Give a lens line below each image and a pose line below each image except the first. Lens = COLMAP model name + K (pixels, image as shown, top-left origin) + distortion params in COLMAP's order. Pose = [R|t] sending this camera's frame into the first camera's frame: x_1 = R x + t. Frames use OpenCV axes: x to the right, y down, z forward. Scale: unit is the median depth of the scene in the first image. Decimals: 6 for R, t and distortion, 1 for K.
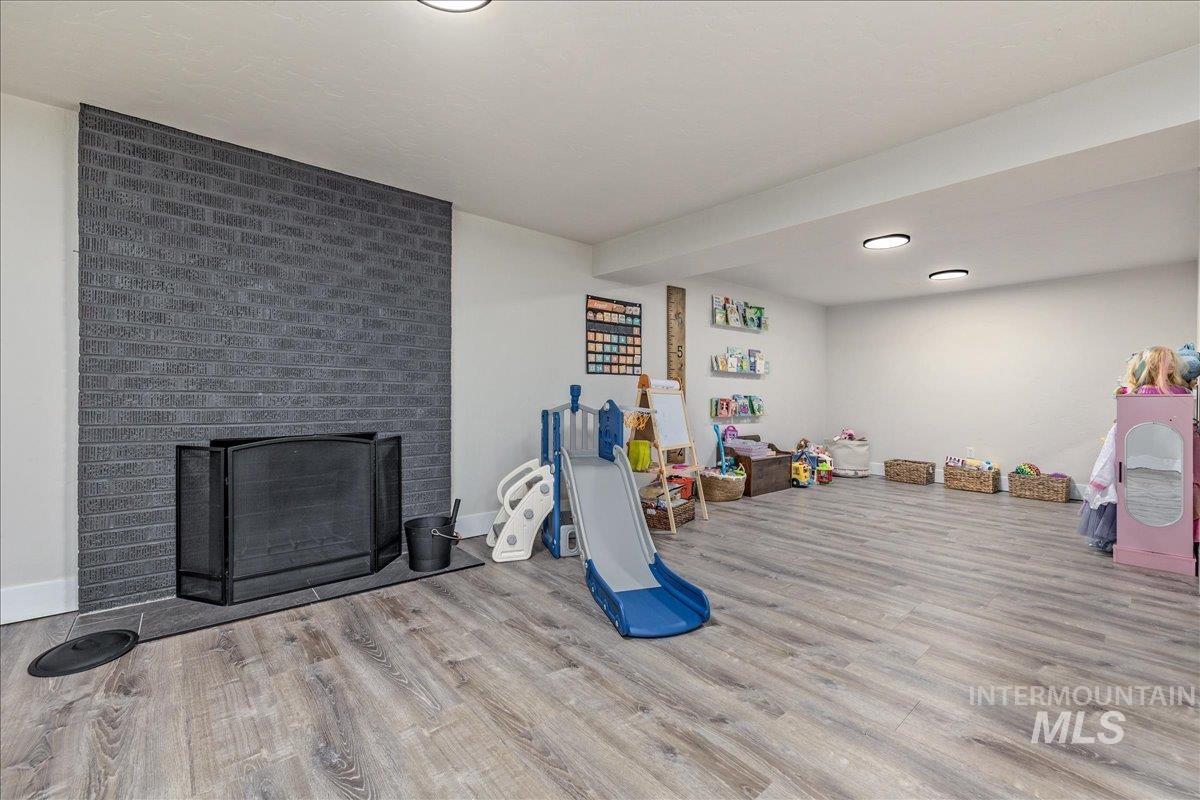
lens RADIAL K [[507.7, 0, 599.4], [0, 507.7, 401.0], [0, 0, 1]] dist [-0.004453, -0.000563]
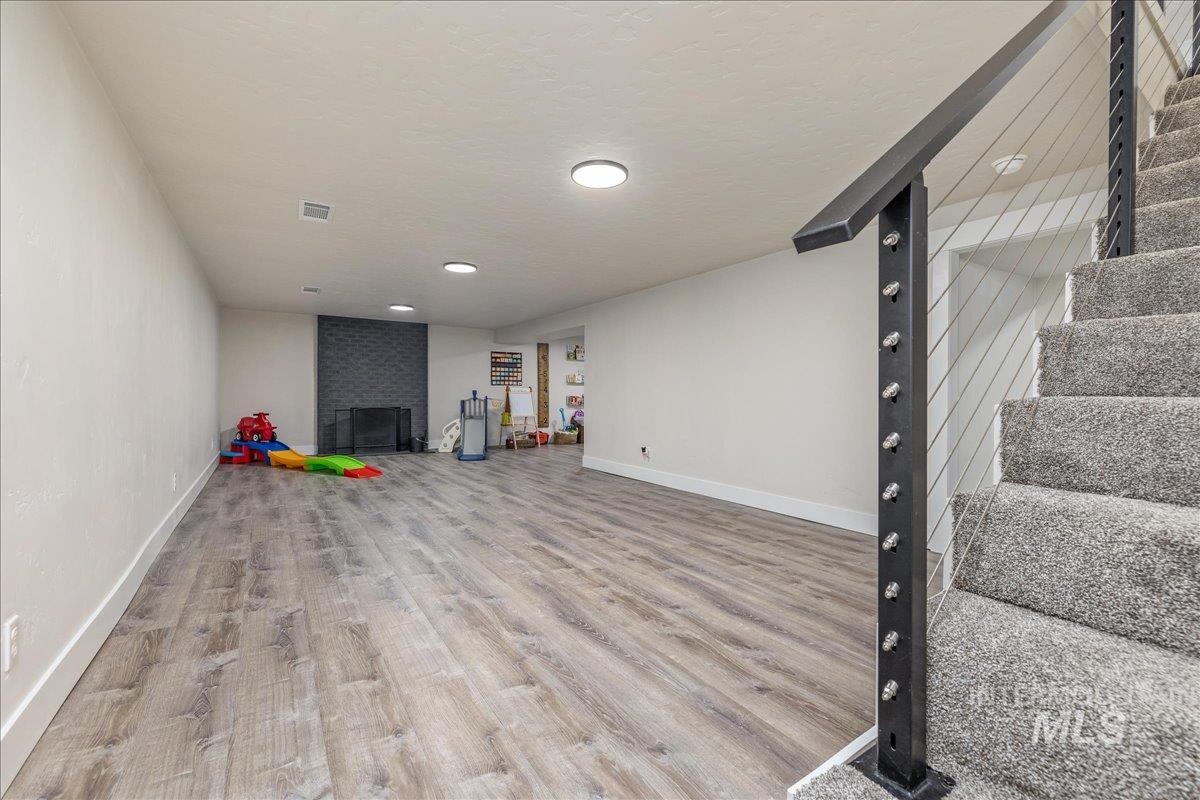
lens RADIAL K [[507.7, 0, 600.8], [0, 507.7, 396.2], [0, 0, 1]] dist [-0.004453, -0.000563]
pose [[0.993860, -0.001339, -0.110636, 0.710001], [0.000146, 0.999942, -0.010795, 0.021233], [0.110644, 0.010712, 0.993802, -1.221301]]
